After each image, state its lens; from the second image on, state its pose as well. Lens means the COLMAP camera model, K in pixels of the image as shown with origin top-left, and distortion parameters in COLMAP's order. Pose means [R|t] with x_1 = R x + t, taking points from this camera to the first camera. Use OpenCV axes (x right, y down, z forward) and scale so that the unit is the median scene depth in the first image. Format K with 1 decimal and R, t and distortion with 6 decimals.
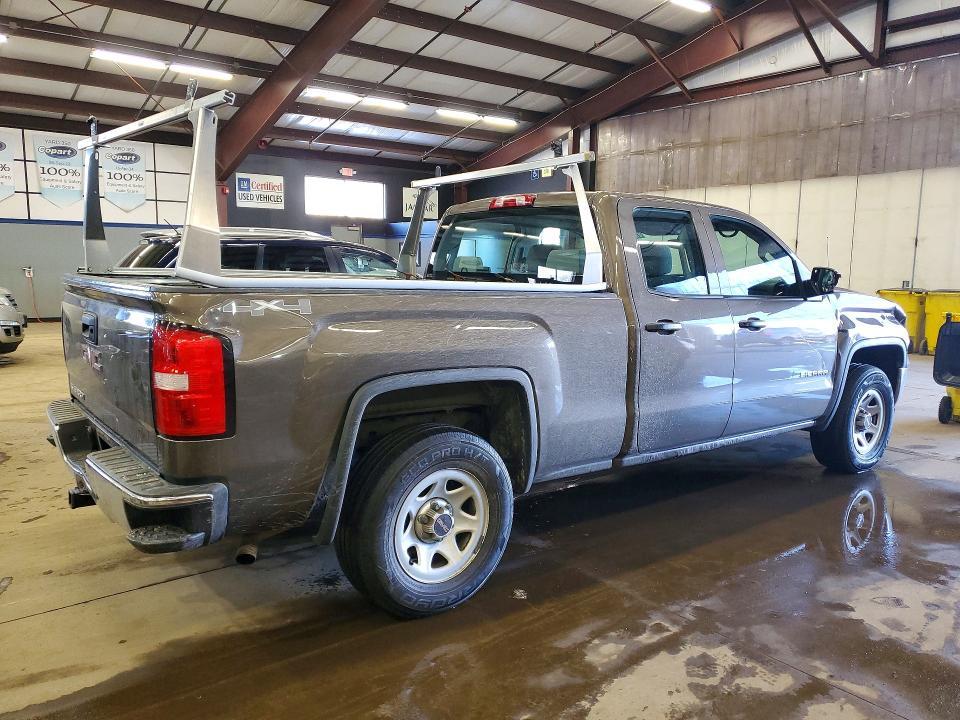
lens RADIAL K [[726.2, 0, 480.0], [0, 726.2, 360.0], [0, 0, 1]] dist [0.004707, -0.055836]
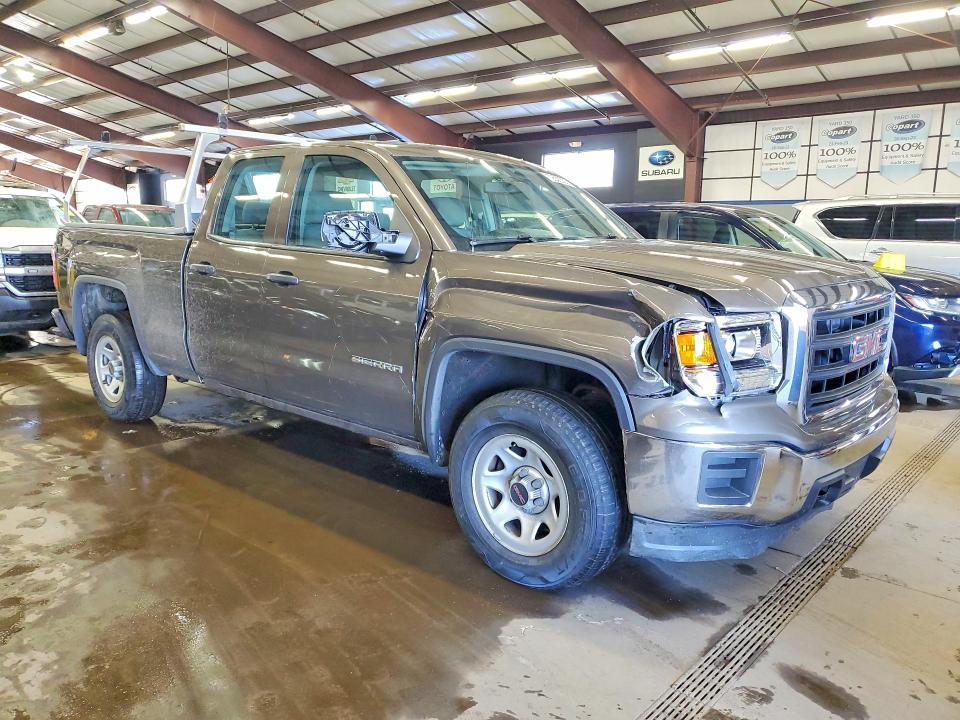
lens RADIAL K [[724.9, 0, 480.0], [0, 724.9, 360.0], [0, 0, 1]] dist [-0.124056, 0.192383]
pose [[0.221254, 0.158258, -0.962290, 0.793678], [-0.129734, 0.982751, 0.131794, -0.069367], [0.966548, 0.095682, 0.237969, 0.625011]]
